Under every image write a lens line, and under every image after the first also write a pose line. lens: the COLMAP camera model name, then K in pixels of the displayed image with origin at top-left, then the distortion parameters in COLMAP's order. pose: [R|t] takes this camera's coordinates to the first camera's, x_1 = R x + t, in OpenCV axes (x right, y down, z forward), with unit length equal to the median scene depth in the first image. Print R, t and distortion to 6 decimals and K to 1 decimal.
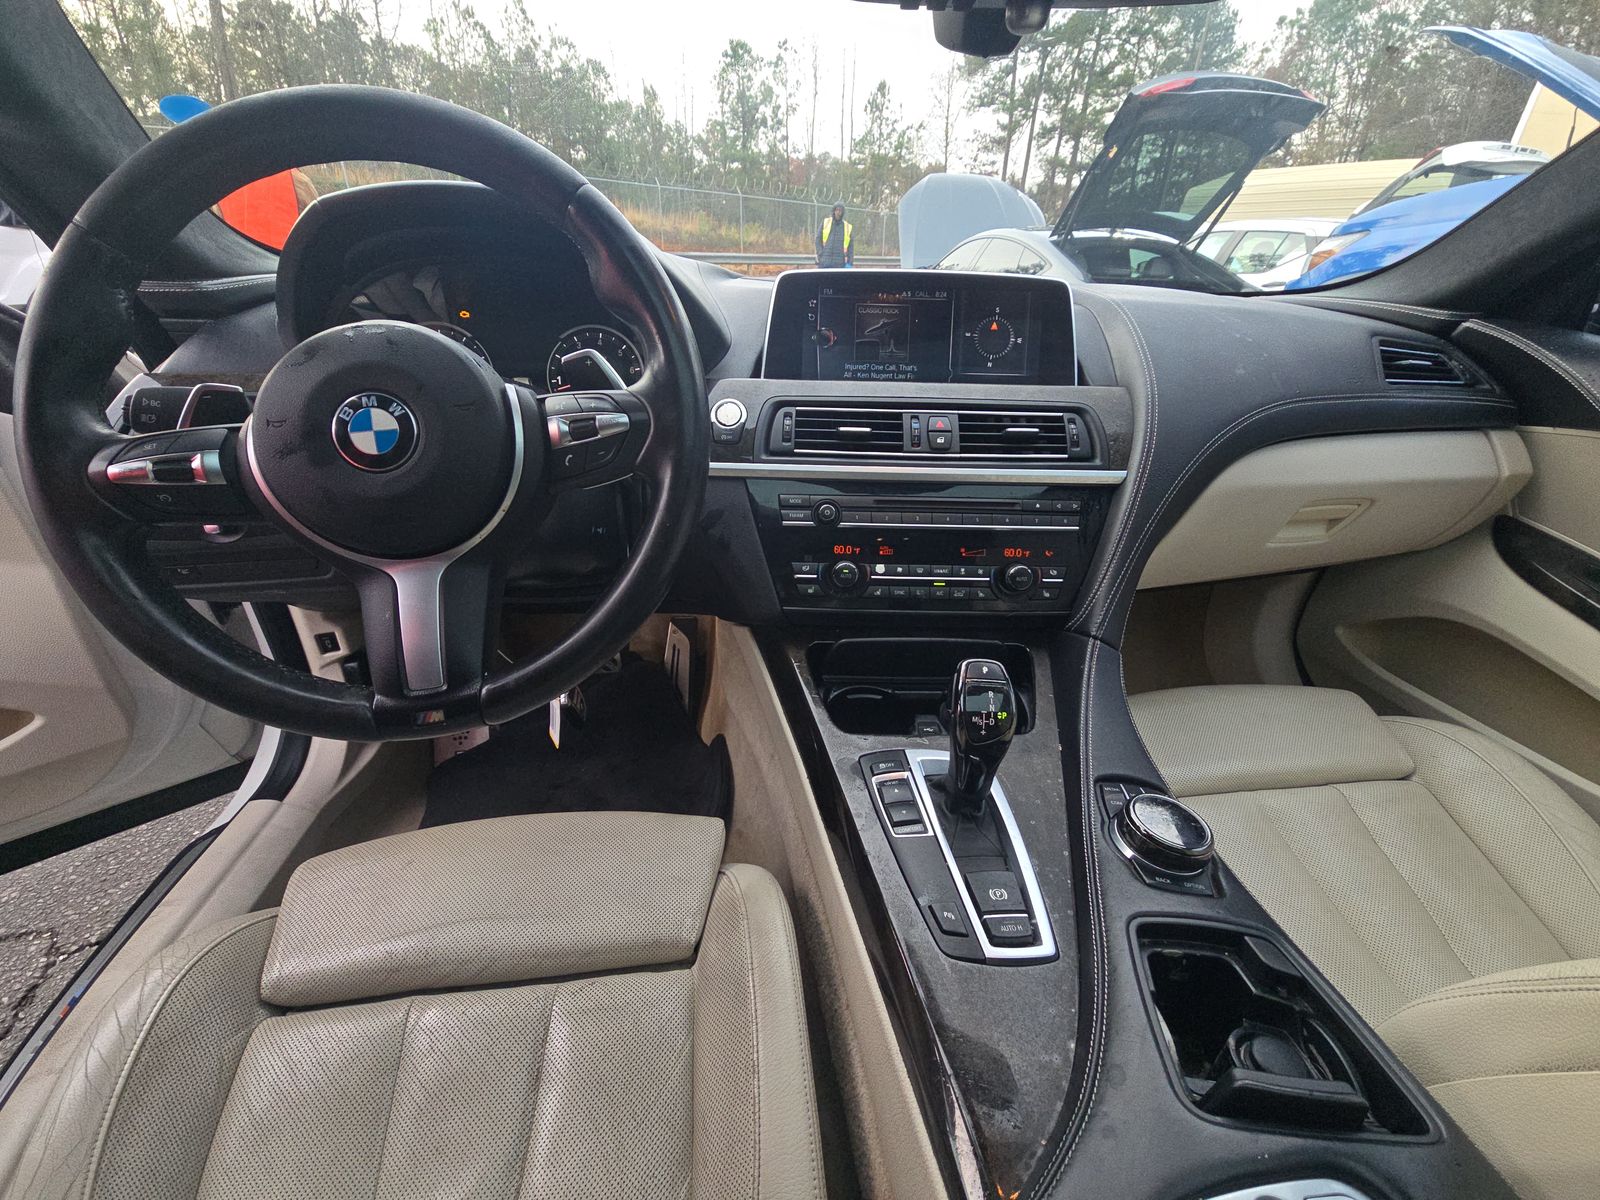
lens RADIAL K [[641.8, 0, 804.0], [0, 641.8, 606.7], [0, 0, 1]] dist [0.000651, -0.000064]
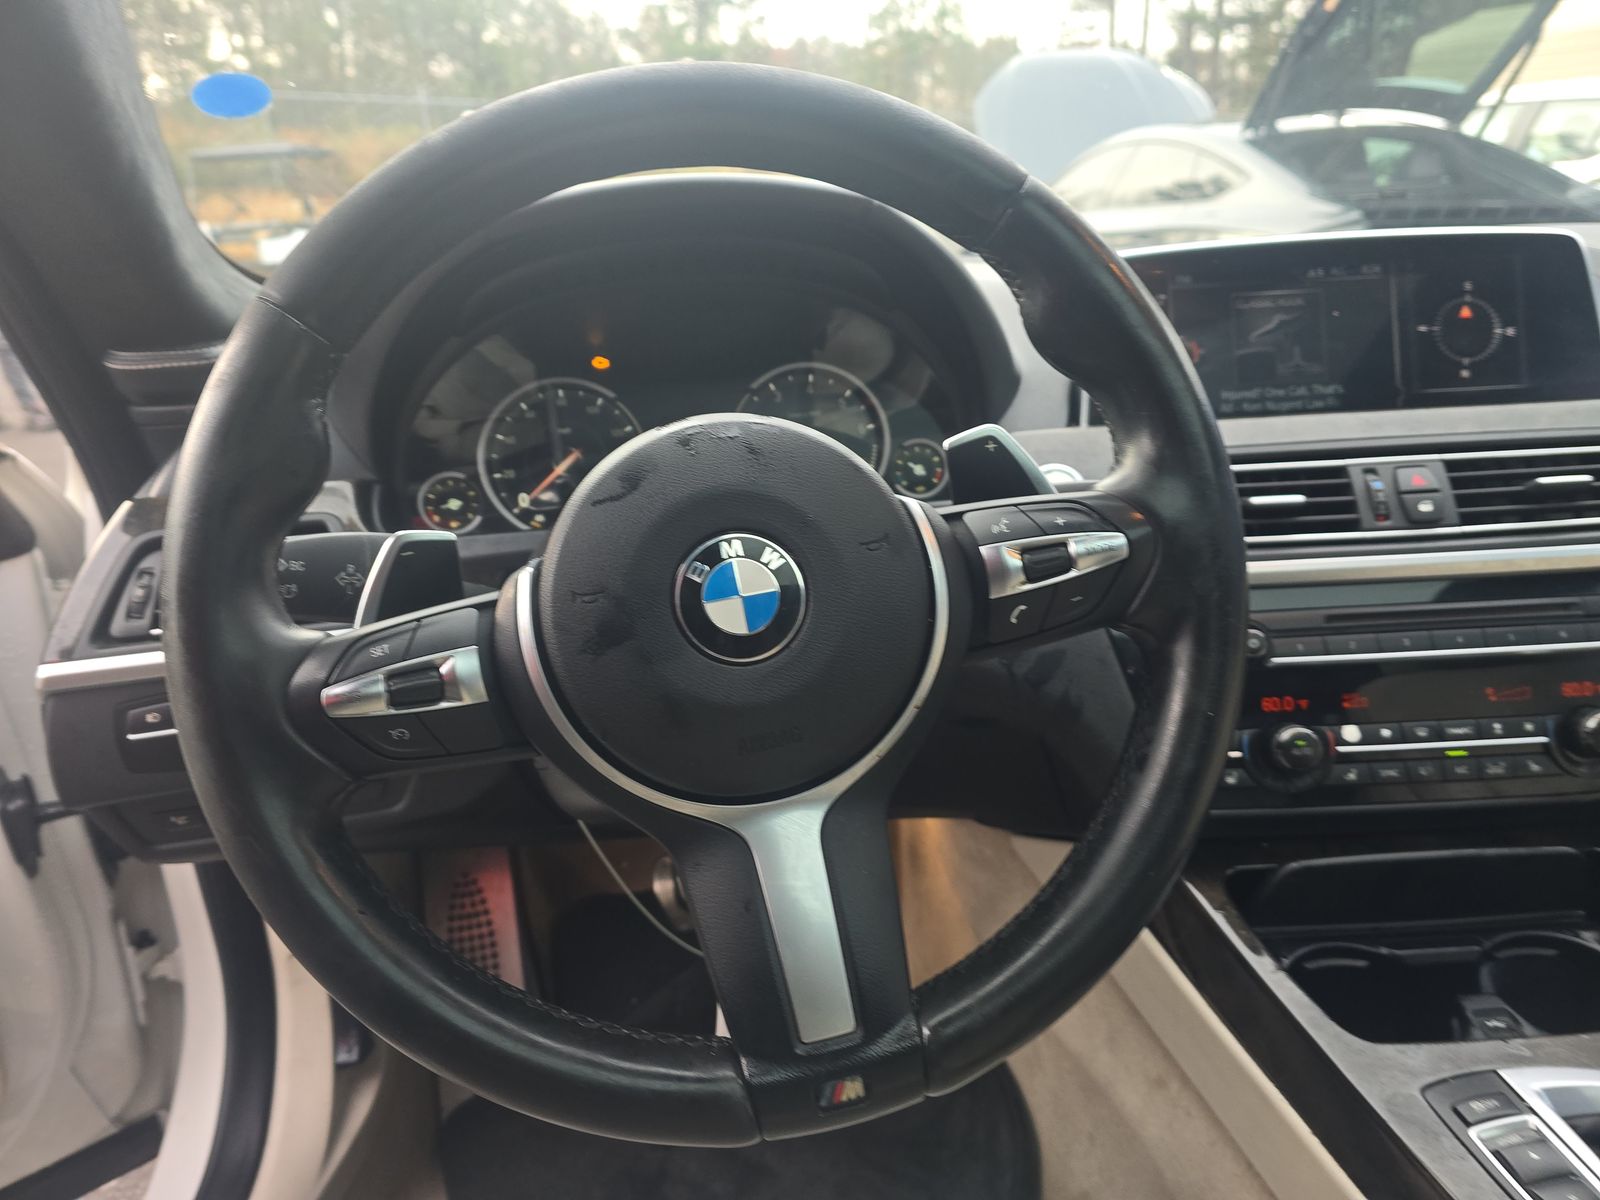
lens RADIAL K [[1093.0, 0, 802.3], [0, 1093.0, 604.9], [0, 0, 1]] dist [0.010829, -0.008018]
pose [[0.997182, -0.070076, -0.026766, -0.332966], [0.065751, 0.988273, -0.137816, -0.069421], [0.036109, 0.135668, 0.990096, -0.001231]]
